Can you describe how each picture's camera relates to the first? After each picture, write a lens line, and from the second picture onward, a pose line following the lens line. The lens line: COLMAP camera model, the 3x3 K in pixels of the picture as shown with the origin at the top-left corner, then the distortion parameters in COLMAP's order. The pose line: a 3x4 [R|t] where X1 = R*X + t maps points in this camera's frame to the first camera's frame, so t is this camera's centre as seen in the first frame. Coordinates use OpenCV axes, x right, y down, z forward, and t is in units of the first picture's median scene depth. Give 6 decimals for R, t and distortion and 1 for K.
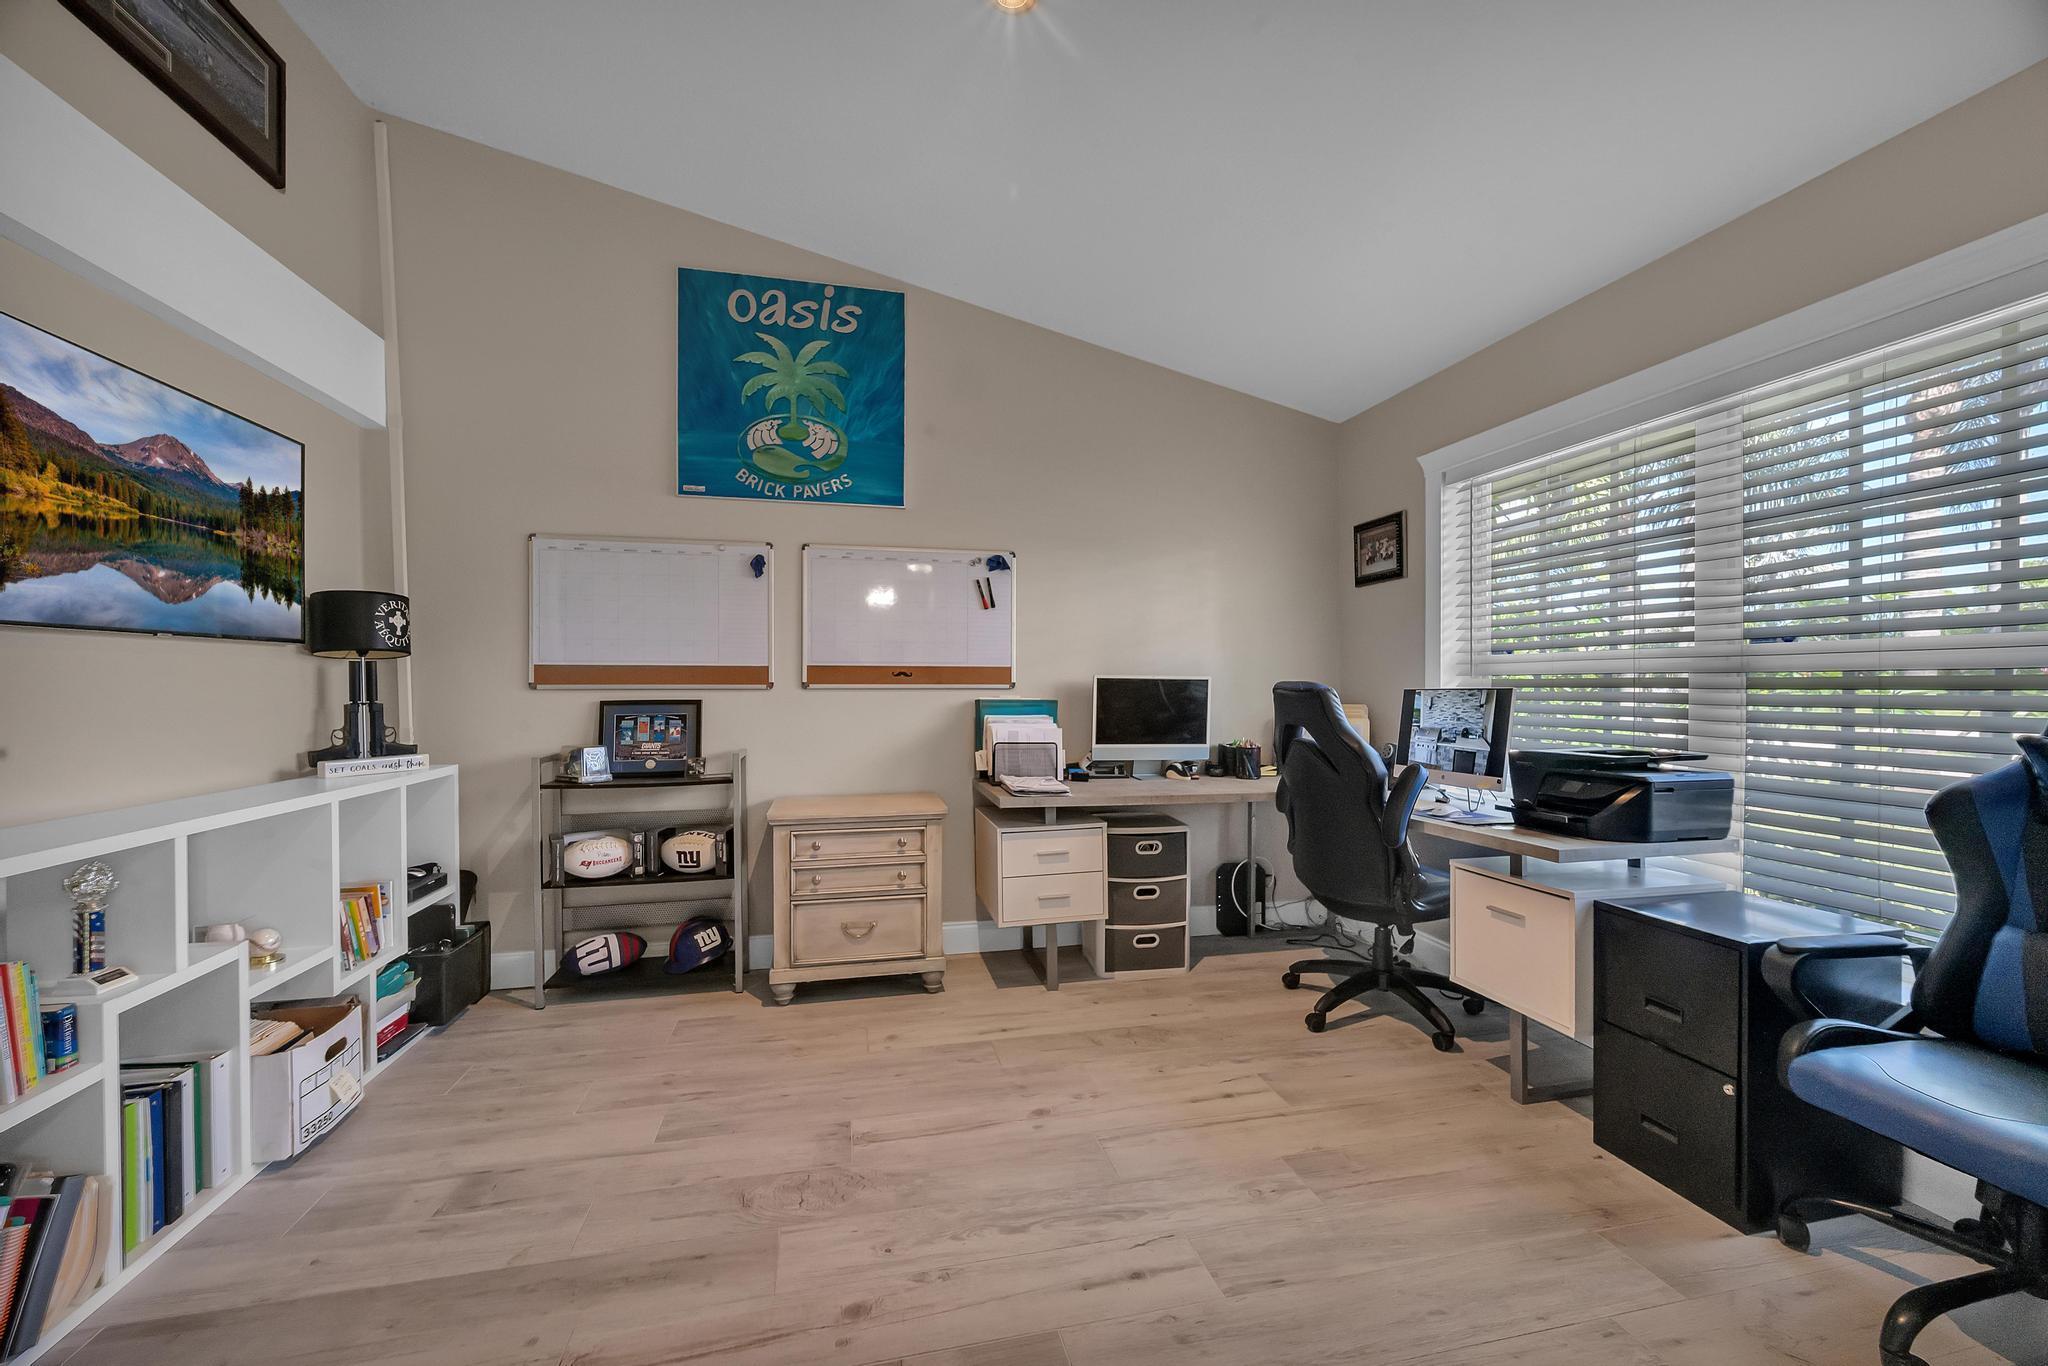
lens RADIAL K [[814.9, 0, 1026.7], [0, 814.9, 690.1], [0, 0, 1]] dist [-0.004112, -0.000180]
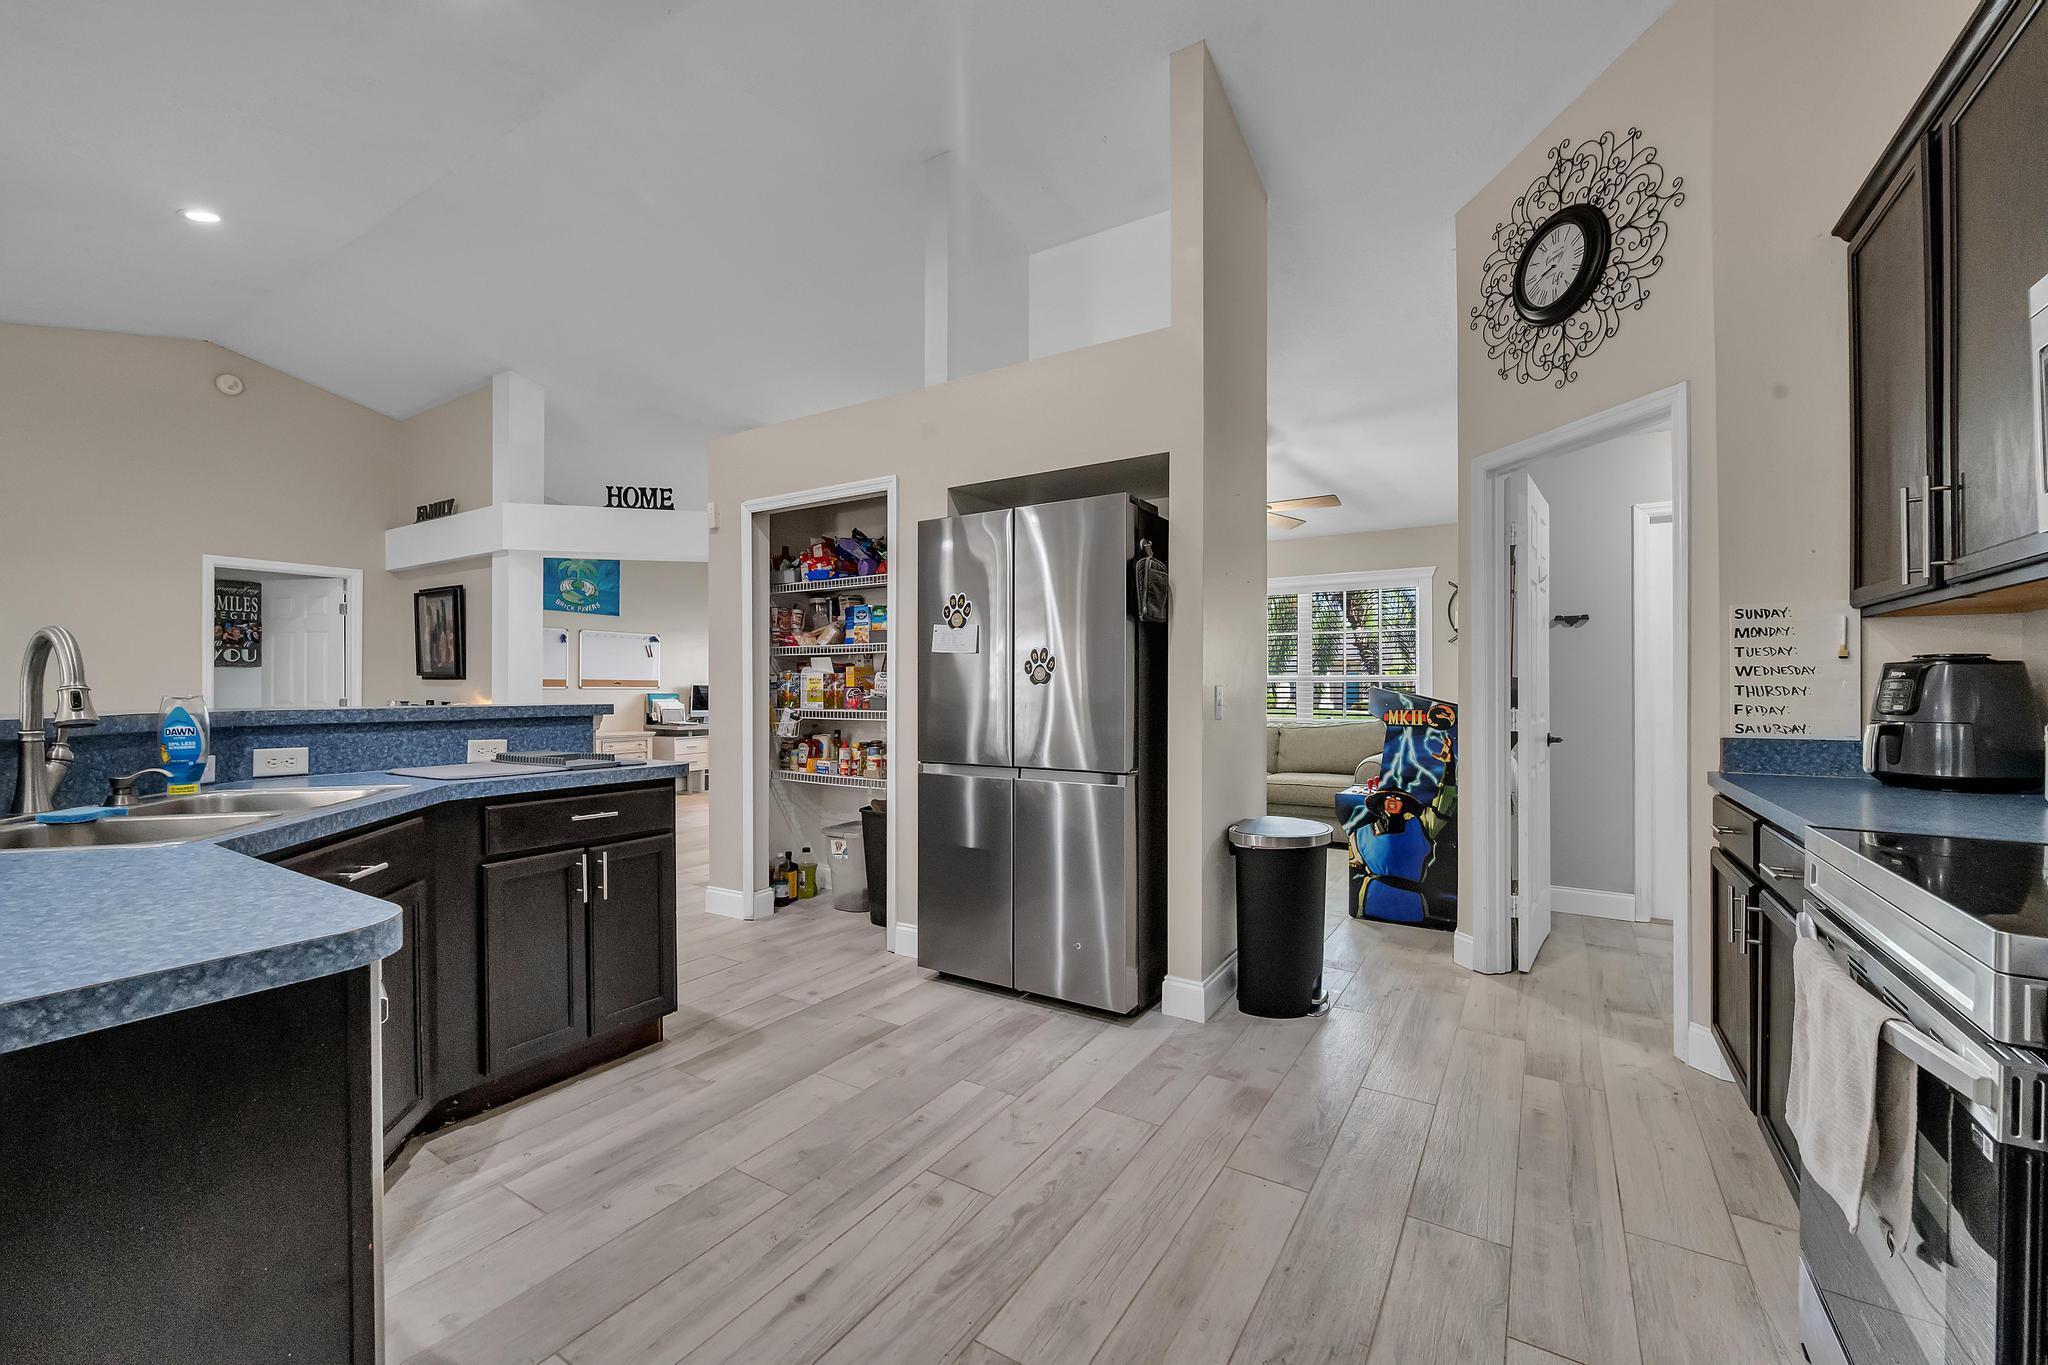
lens RADIAL K [[814.9, 0, 1024.6], [0, 814.9, 689.2], [0, 0, 1]] dist [-0.004112, -0.000180]
pose [[0.709578, 0.001221, 0.704626, -1.057954], [0.001567, 0.999993, -0.003312, 0.010123], [-0.704625, 0.003454, 0.709571, -1.699335]]
